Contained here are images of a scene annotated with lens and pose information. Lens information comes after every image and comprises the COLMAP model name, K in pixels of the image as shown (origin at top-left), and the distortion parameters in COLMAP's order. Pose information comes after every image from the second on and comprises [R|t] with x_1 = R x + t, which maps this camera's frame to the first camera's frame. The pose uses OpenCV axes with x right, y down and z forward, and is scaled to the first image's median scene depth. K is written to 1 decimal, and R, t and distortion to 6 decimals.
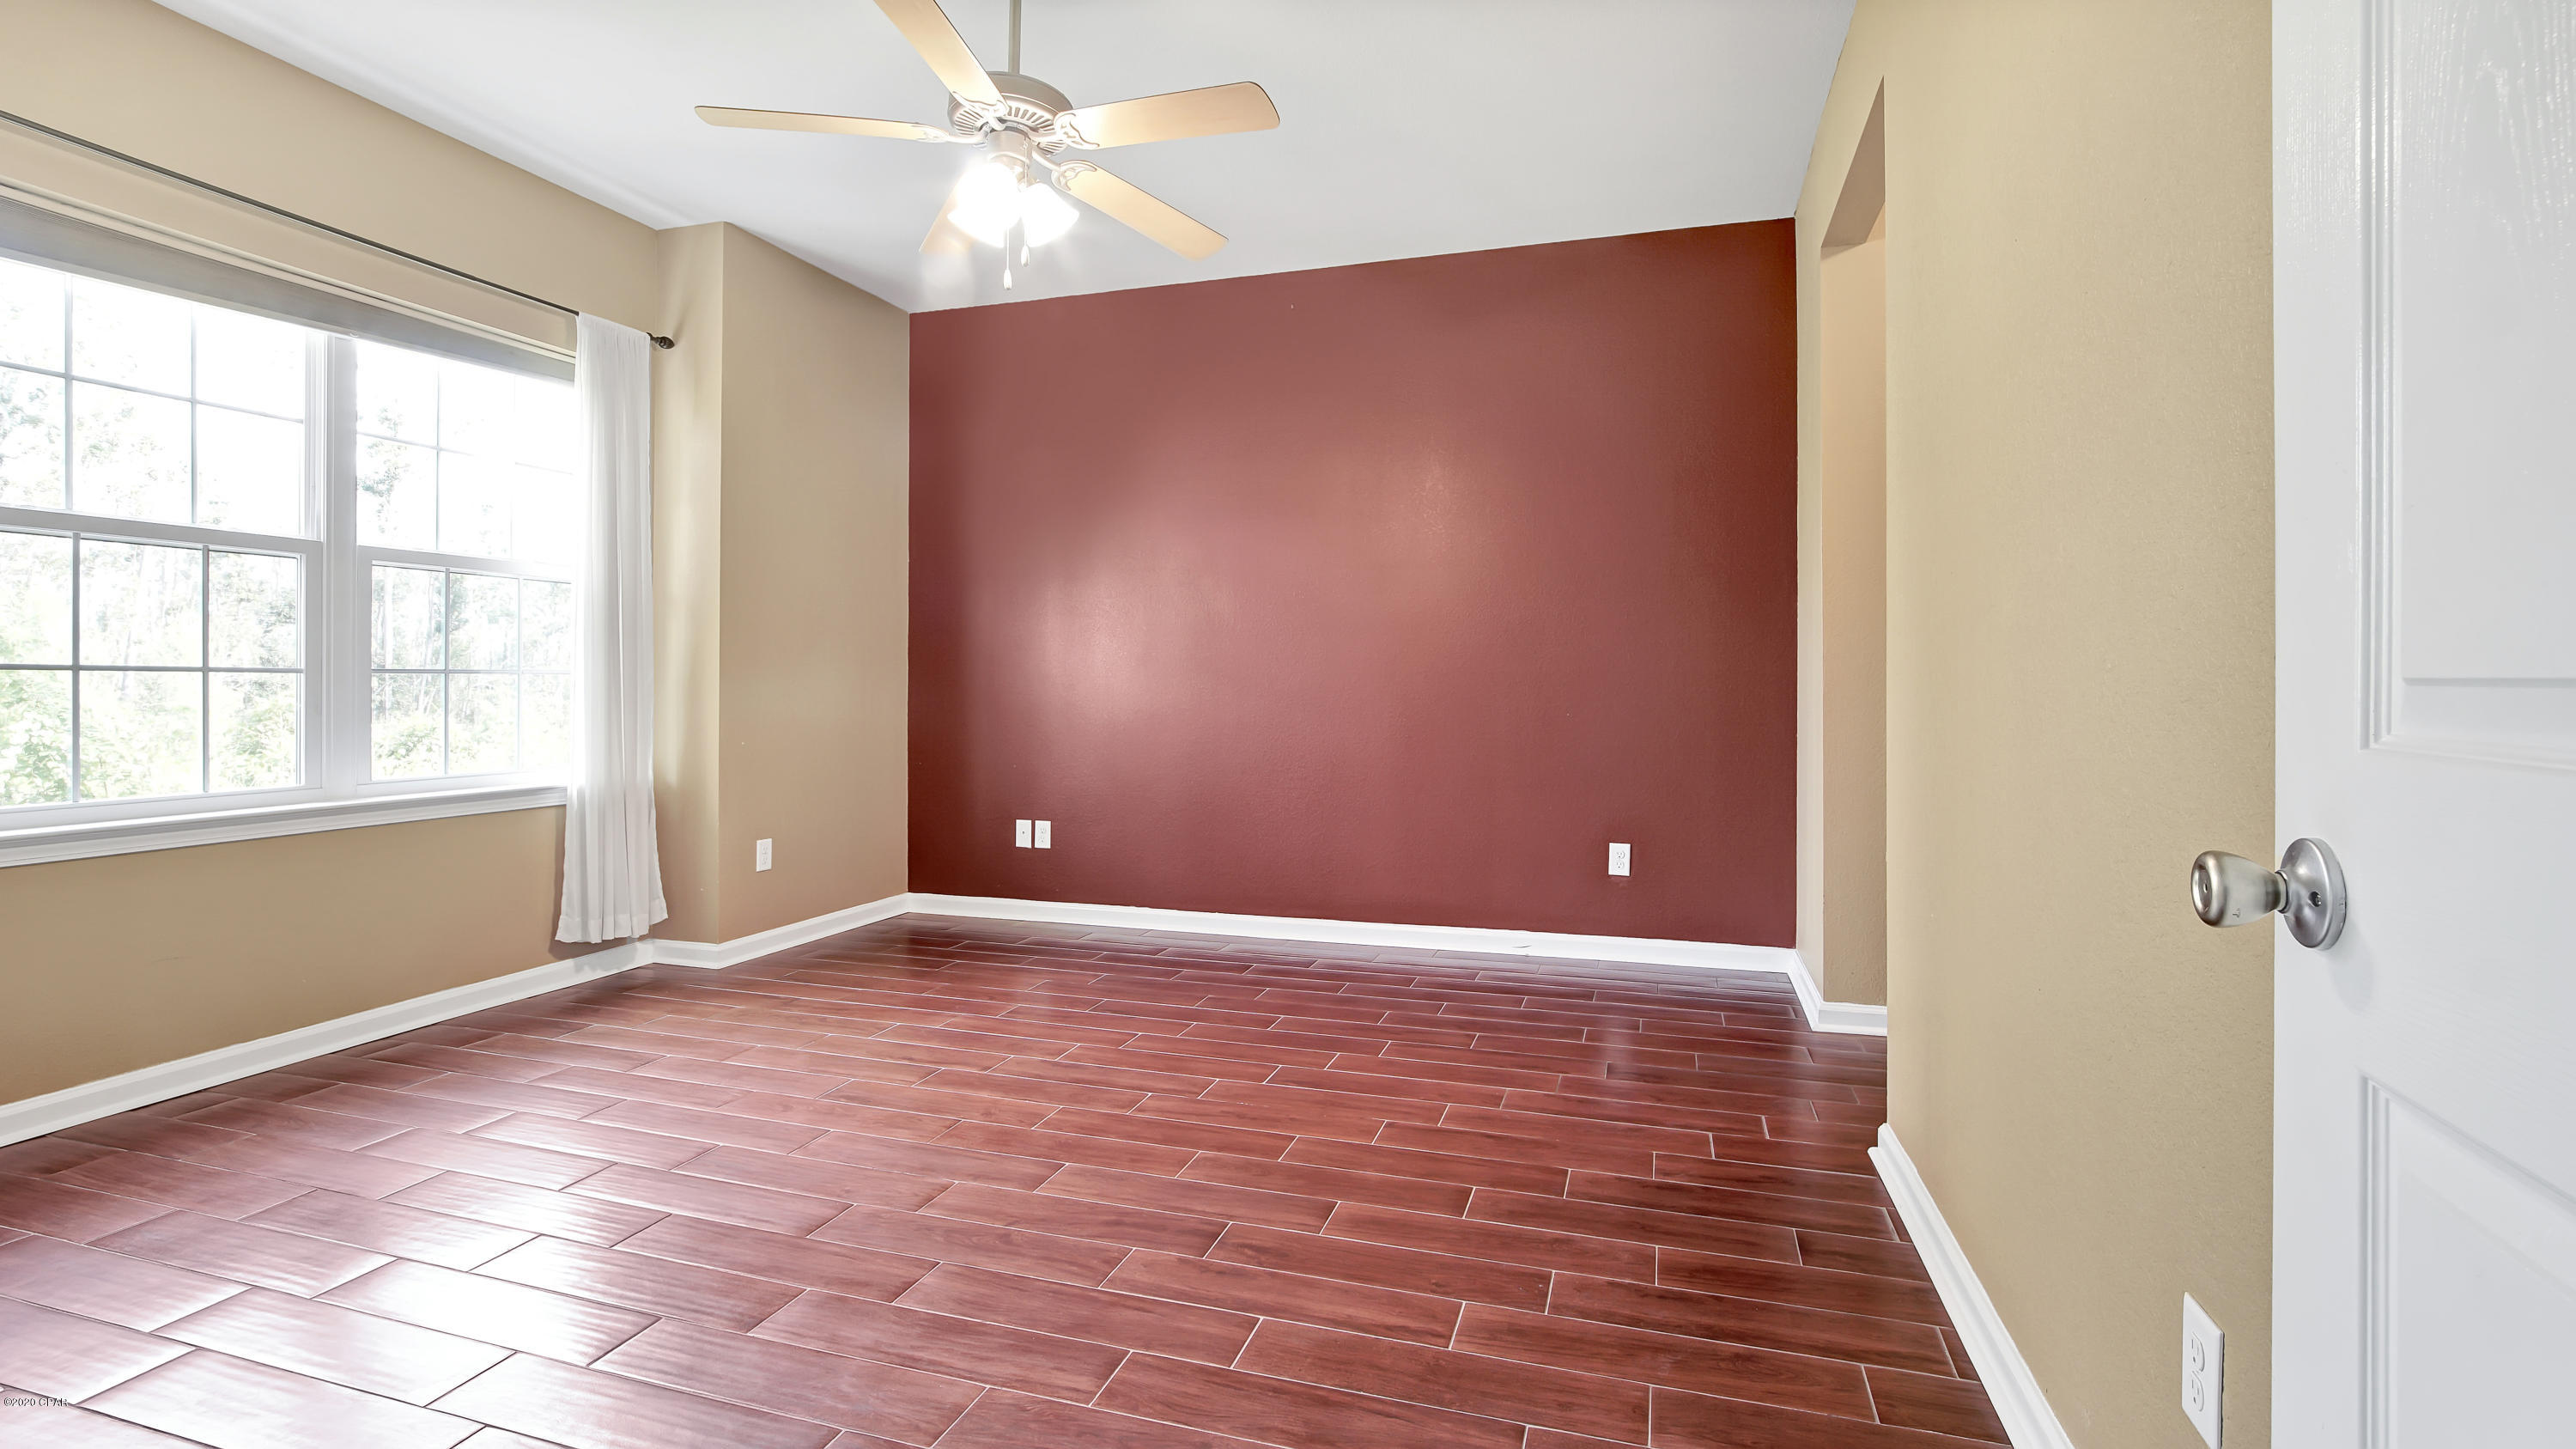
lens RADIAL K [[1150.5, 0, 1277.0], [0, 1150.5, 703.2], [0, 0, 1]] dist [-0.010786, 0.000062]
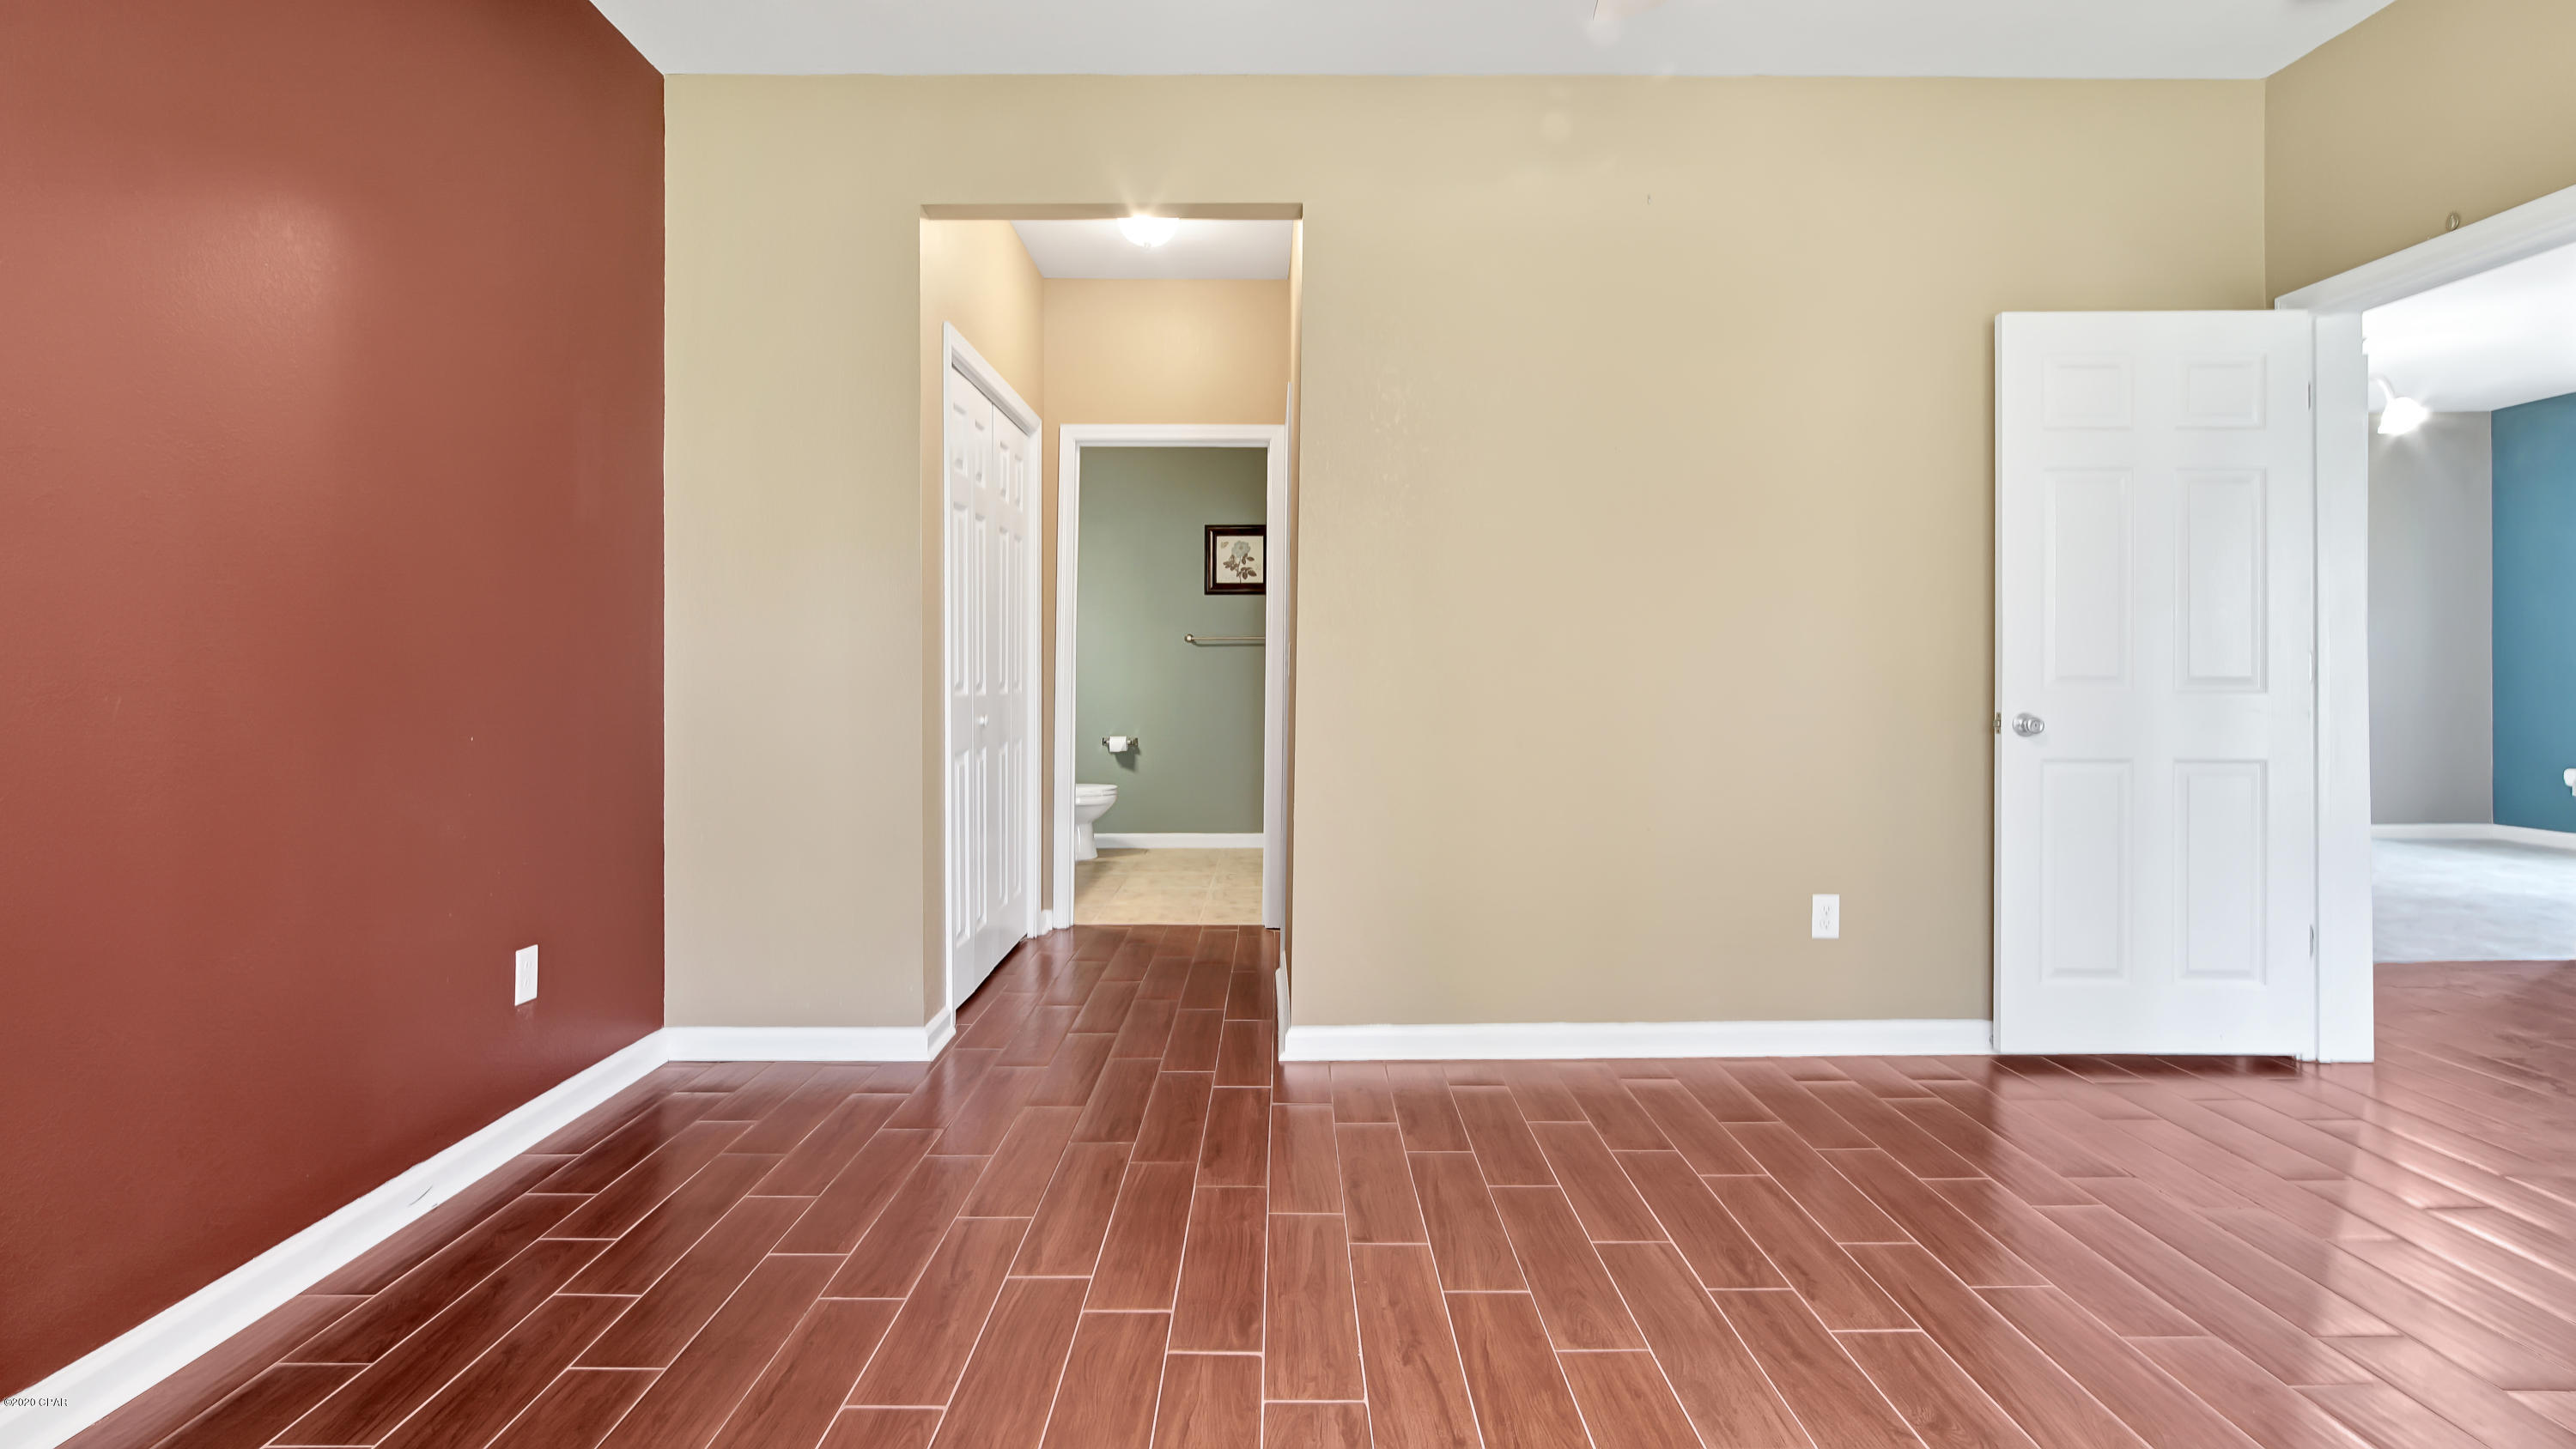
lens RADIAL K [[1150.2, 0, 1277.0], [0, 1150.2, 703.2], [0, 0, 1]] dist [-0.010786, 0.000062]
pose [[-0.300096, 0.005324, 0.953894, -0.786205], [0.018323, 0.999832, 0.000184, -0.014700], [-0.953733, 0.017534, -0.300143, 1.556148]]
